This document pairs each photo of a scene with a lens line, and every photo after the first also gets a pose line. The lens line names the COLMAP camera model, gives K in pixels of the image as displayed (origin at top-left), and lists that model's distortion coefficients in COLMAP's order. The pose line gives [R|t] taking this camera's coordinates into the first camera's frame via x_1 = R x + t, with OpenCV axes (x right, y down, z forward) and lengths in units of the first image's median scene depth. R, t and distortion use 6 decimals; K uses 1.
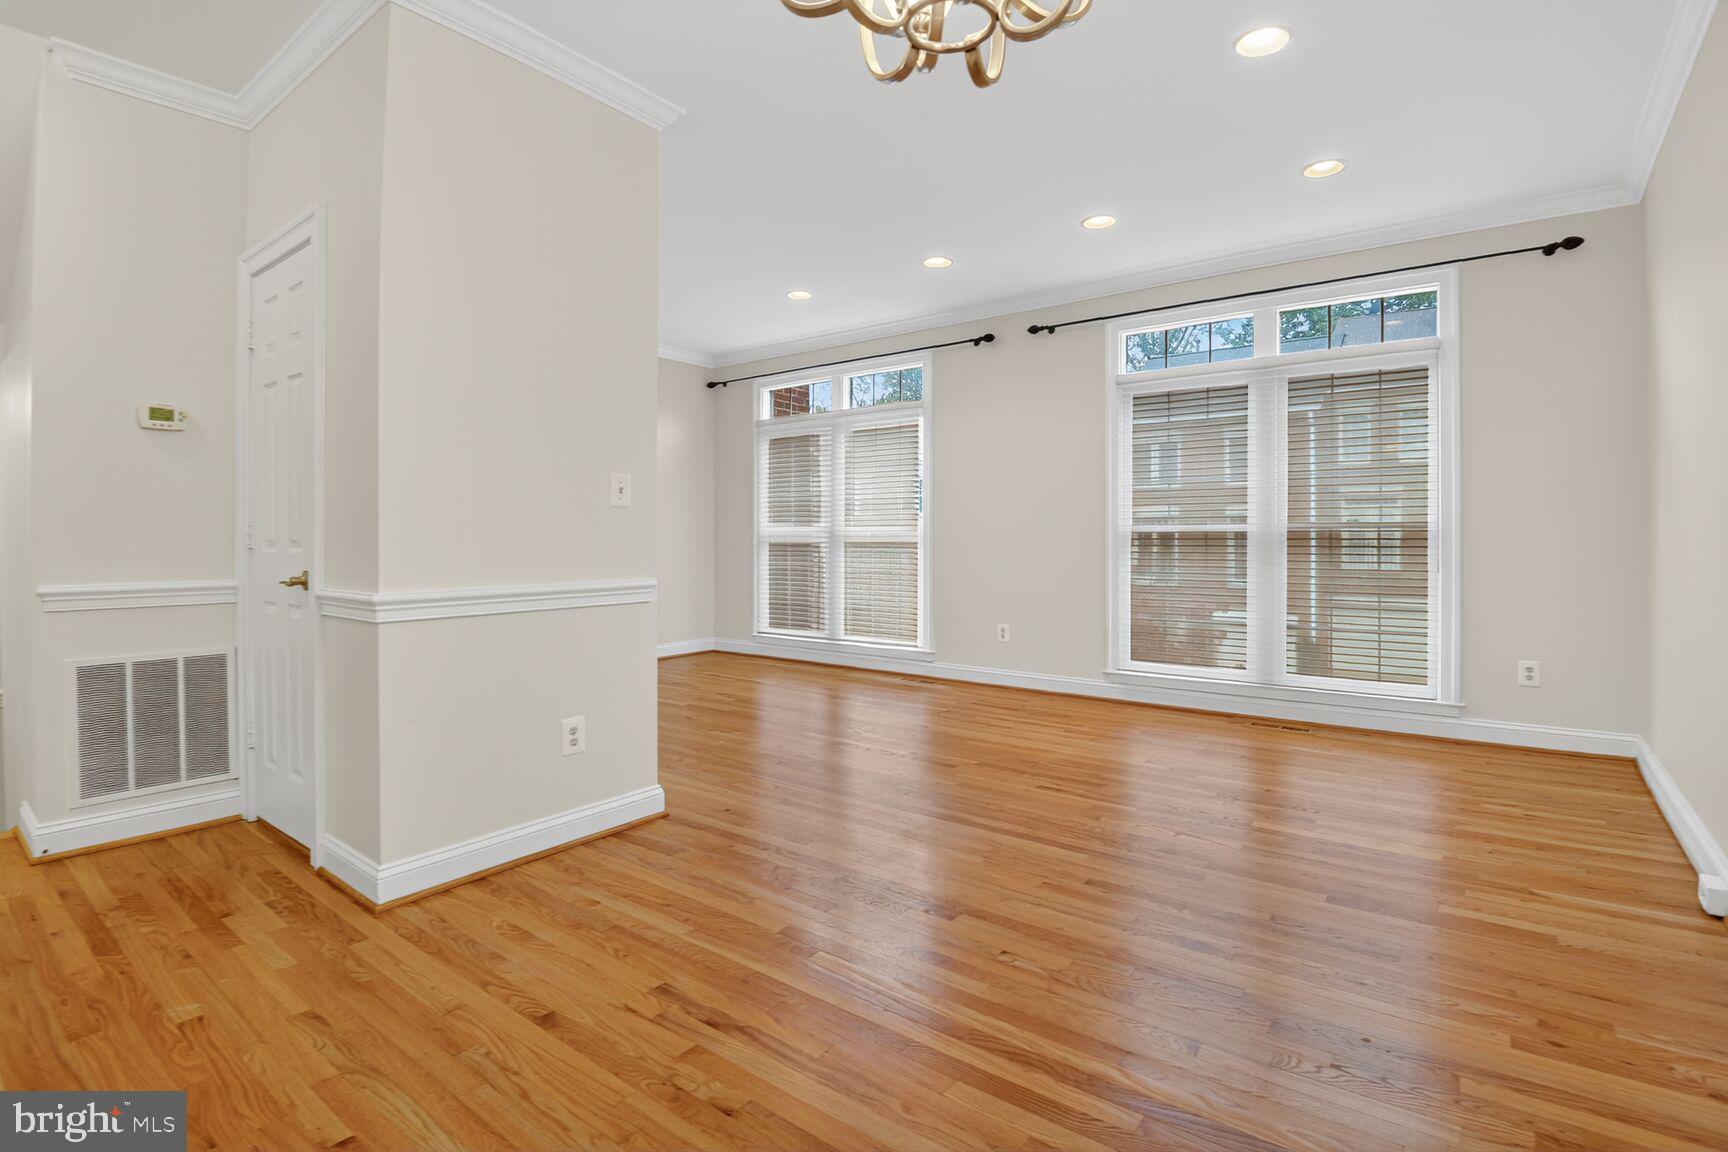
lens RADIAL K [[831.6, 0, 813.7], [0, 831.6, 550.4], [0, 0, 1]] dist [-0.001098, -0.000452]
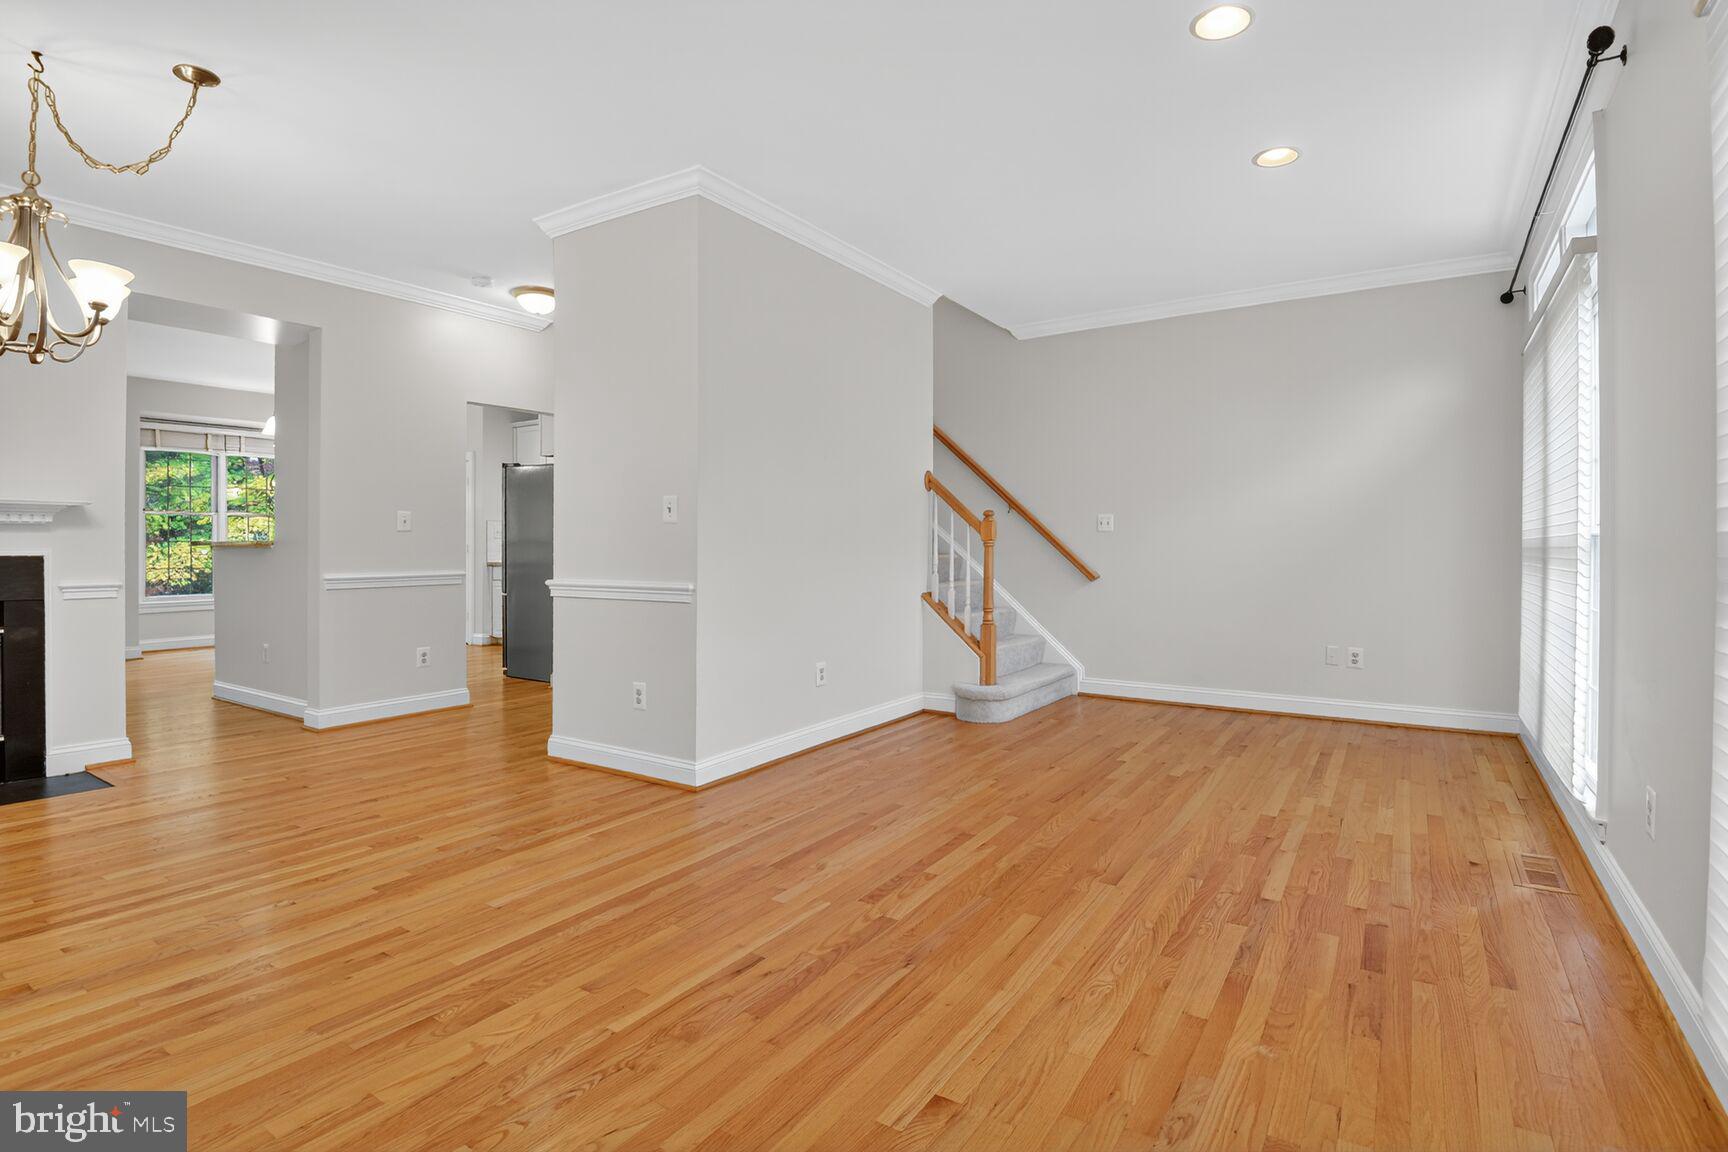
lens RADIAL K [[831.6, 0, 864.8], [0, 831.6, 562.2], [0, 0, 1]] dist [-0.001098, -0.000452]
pose [[0.094971, 0.018788, -0.995303, 1.080607], [-0.016640, 0.999712, 0.017284, -0.021462], [0.995341, 0.014921, 0.095256, 1.247061]]
